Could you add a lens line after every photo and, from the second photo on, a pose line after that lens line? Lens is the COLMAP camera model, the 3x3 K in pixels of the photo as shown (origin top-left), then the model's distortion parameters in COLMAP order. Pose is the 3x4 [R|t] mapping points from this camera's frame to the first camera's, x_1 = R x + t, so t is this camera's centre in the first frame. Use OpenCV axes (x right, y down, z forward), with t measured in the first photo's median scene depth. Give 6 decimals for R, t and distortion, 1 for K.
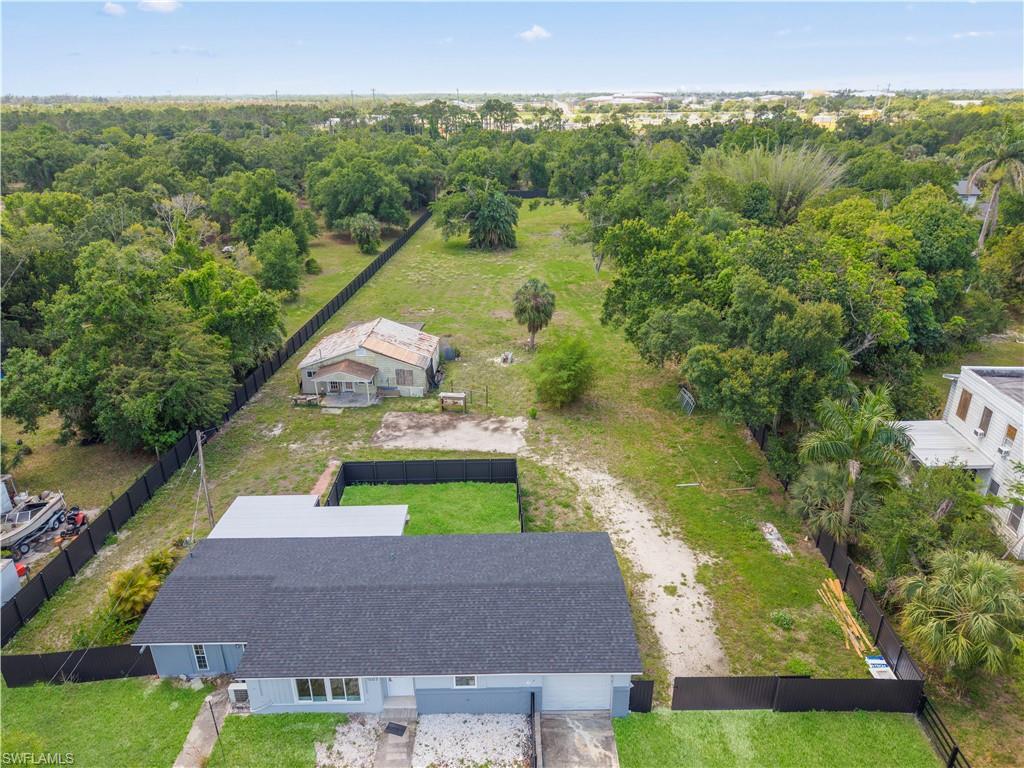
lens RADIAL K [[686.6, 0, 509.4], [0, 686.6, 386.9], [0, 0, 1]] dist [0.034746, -0.035361]
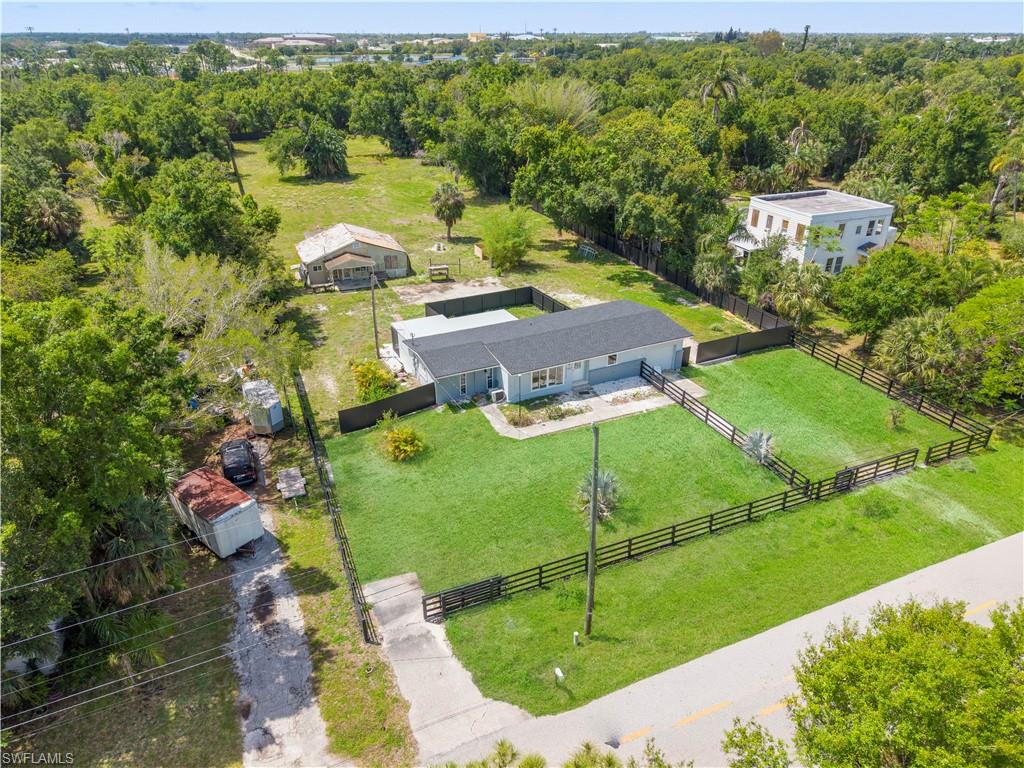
lens RADIAL K [[690.1, 0, 512.0], [0, 690.1, 384.0], [0, 0, 1]] dist [0.044440, -0.042961]
pose [[0.901698, -0.188517, 0.389103, -0.492342], [0.163899, 0.981808, 0.095862, 0.122779], [-0.400096, -0.022665, 0.916193, -0.285032]]
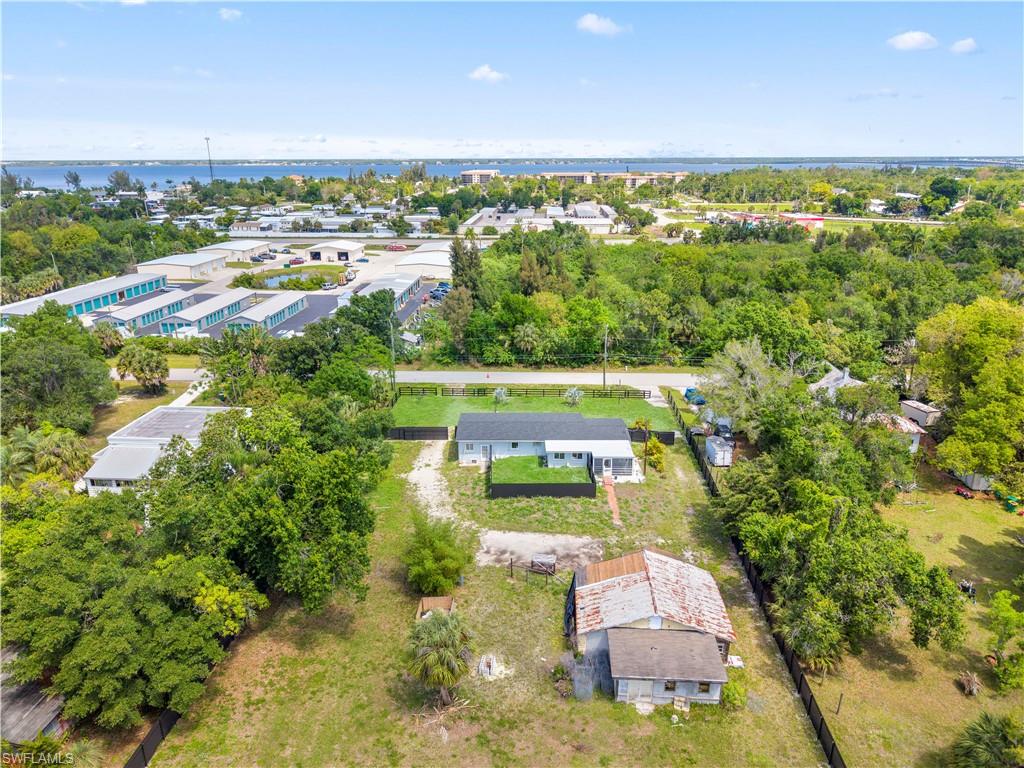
lens RADIAL K [[686.6, 0, 509.4], [0, 686.6, 386.9], [0, 0, 1]] dist [0.034746, -0.035361]
pose [[-0.999744, 0.014337, 0.017511, -0.049261], [0.022346, 0.747960, 0.663368, -0.847515], [-0.003586, 0.663589, -0.748089, 1.531013]]
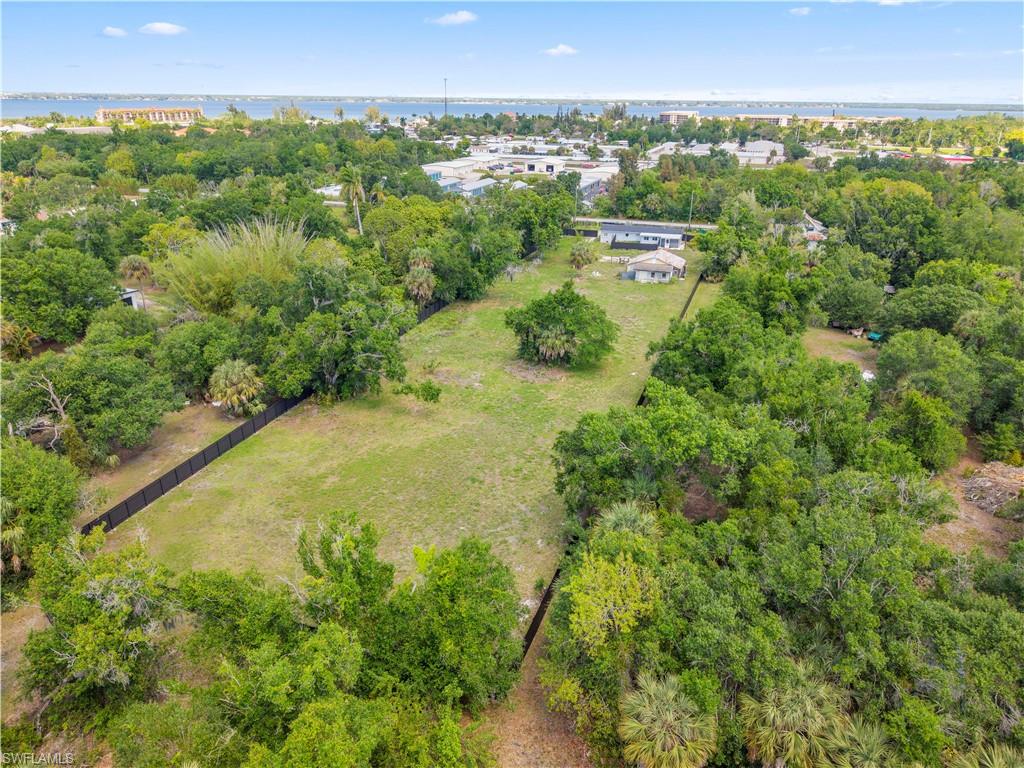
lens RADIAL K [[686.6, 0, 509.4], [0, 686.6, 386.9], [0, 0, 1]] dist [0.034746, -0.035361]
pose [[-0.957632, -0.107635, 0.267125, -0.407444], [0.116008, 0.704787, 0.699870, -1.511465], [-0.263597, 0.701206, -0.662440, 3.122587]]
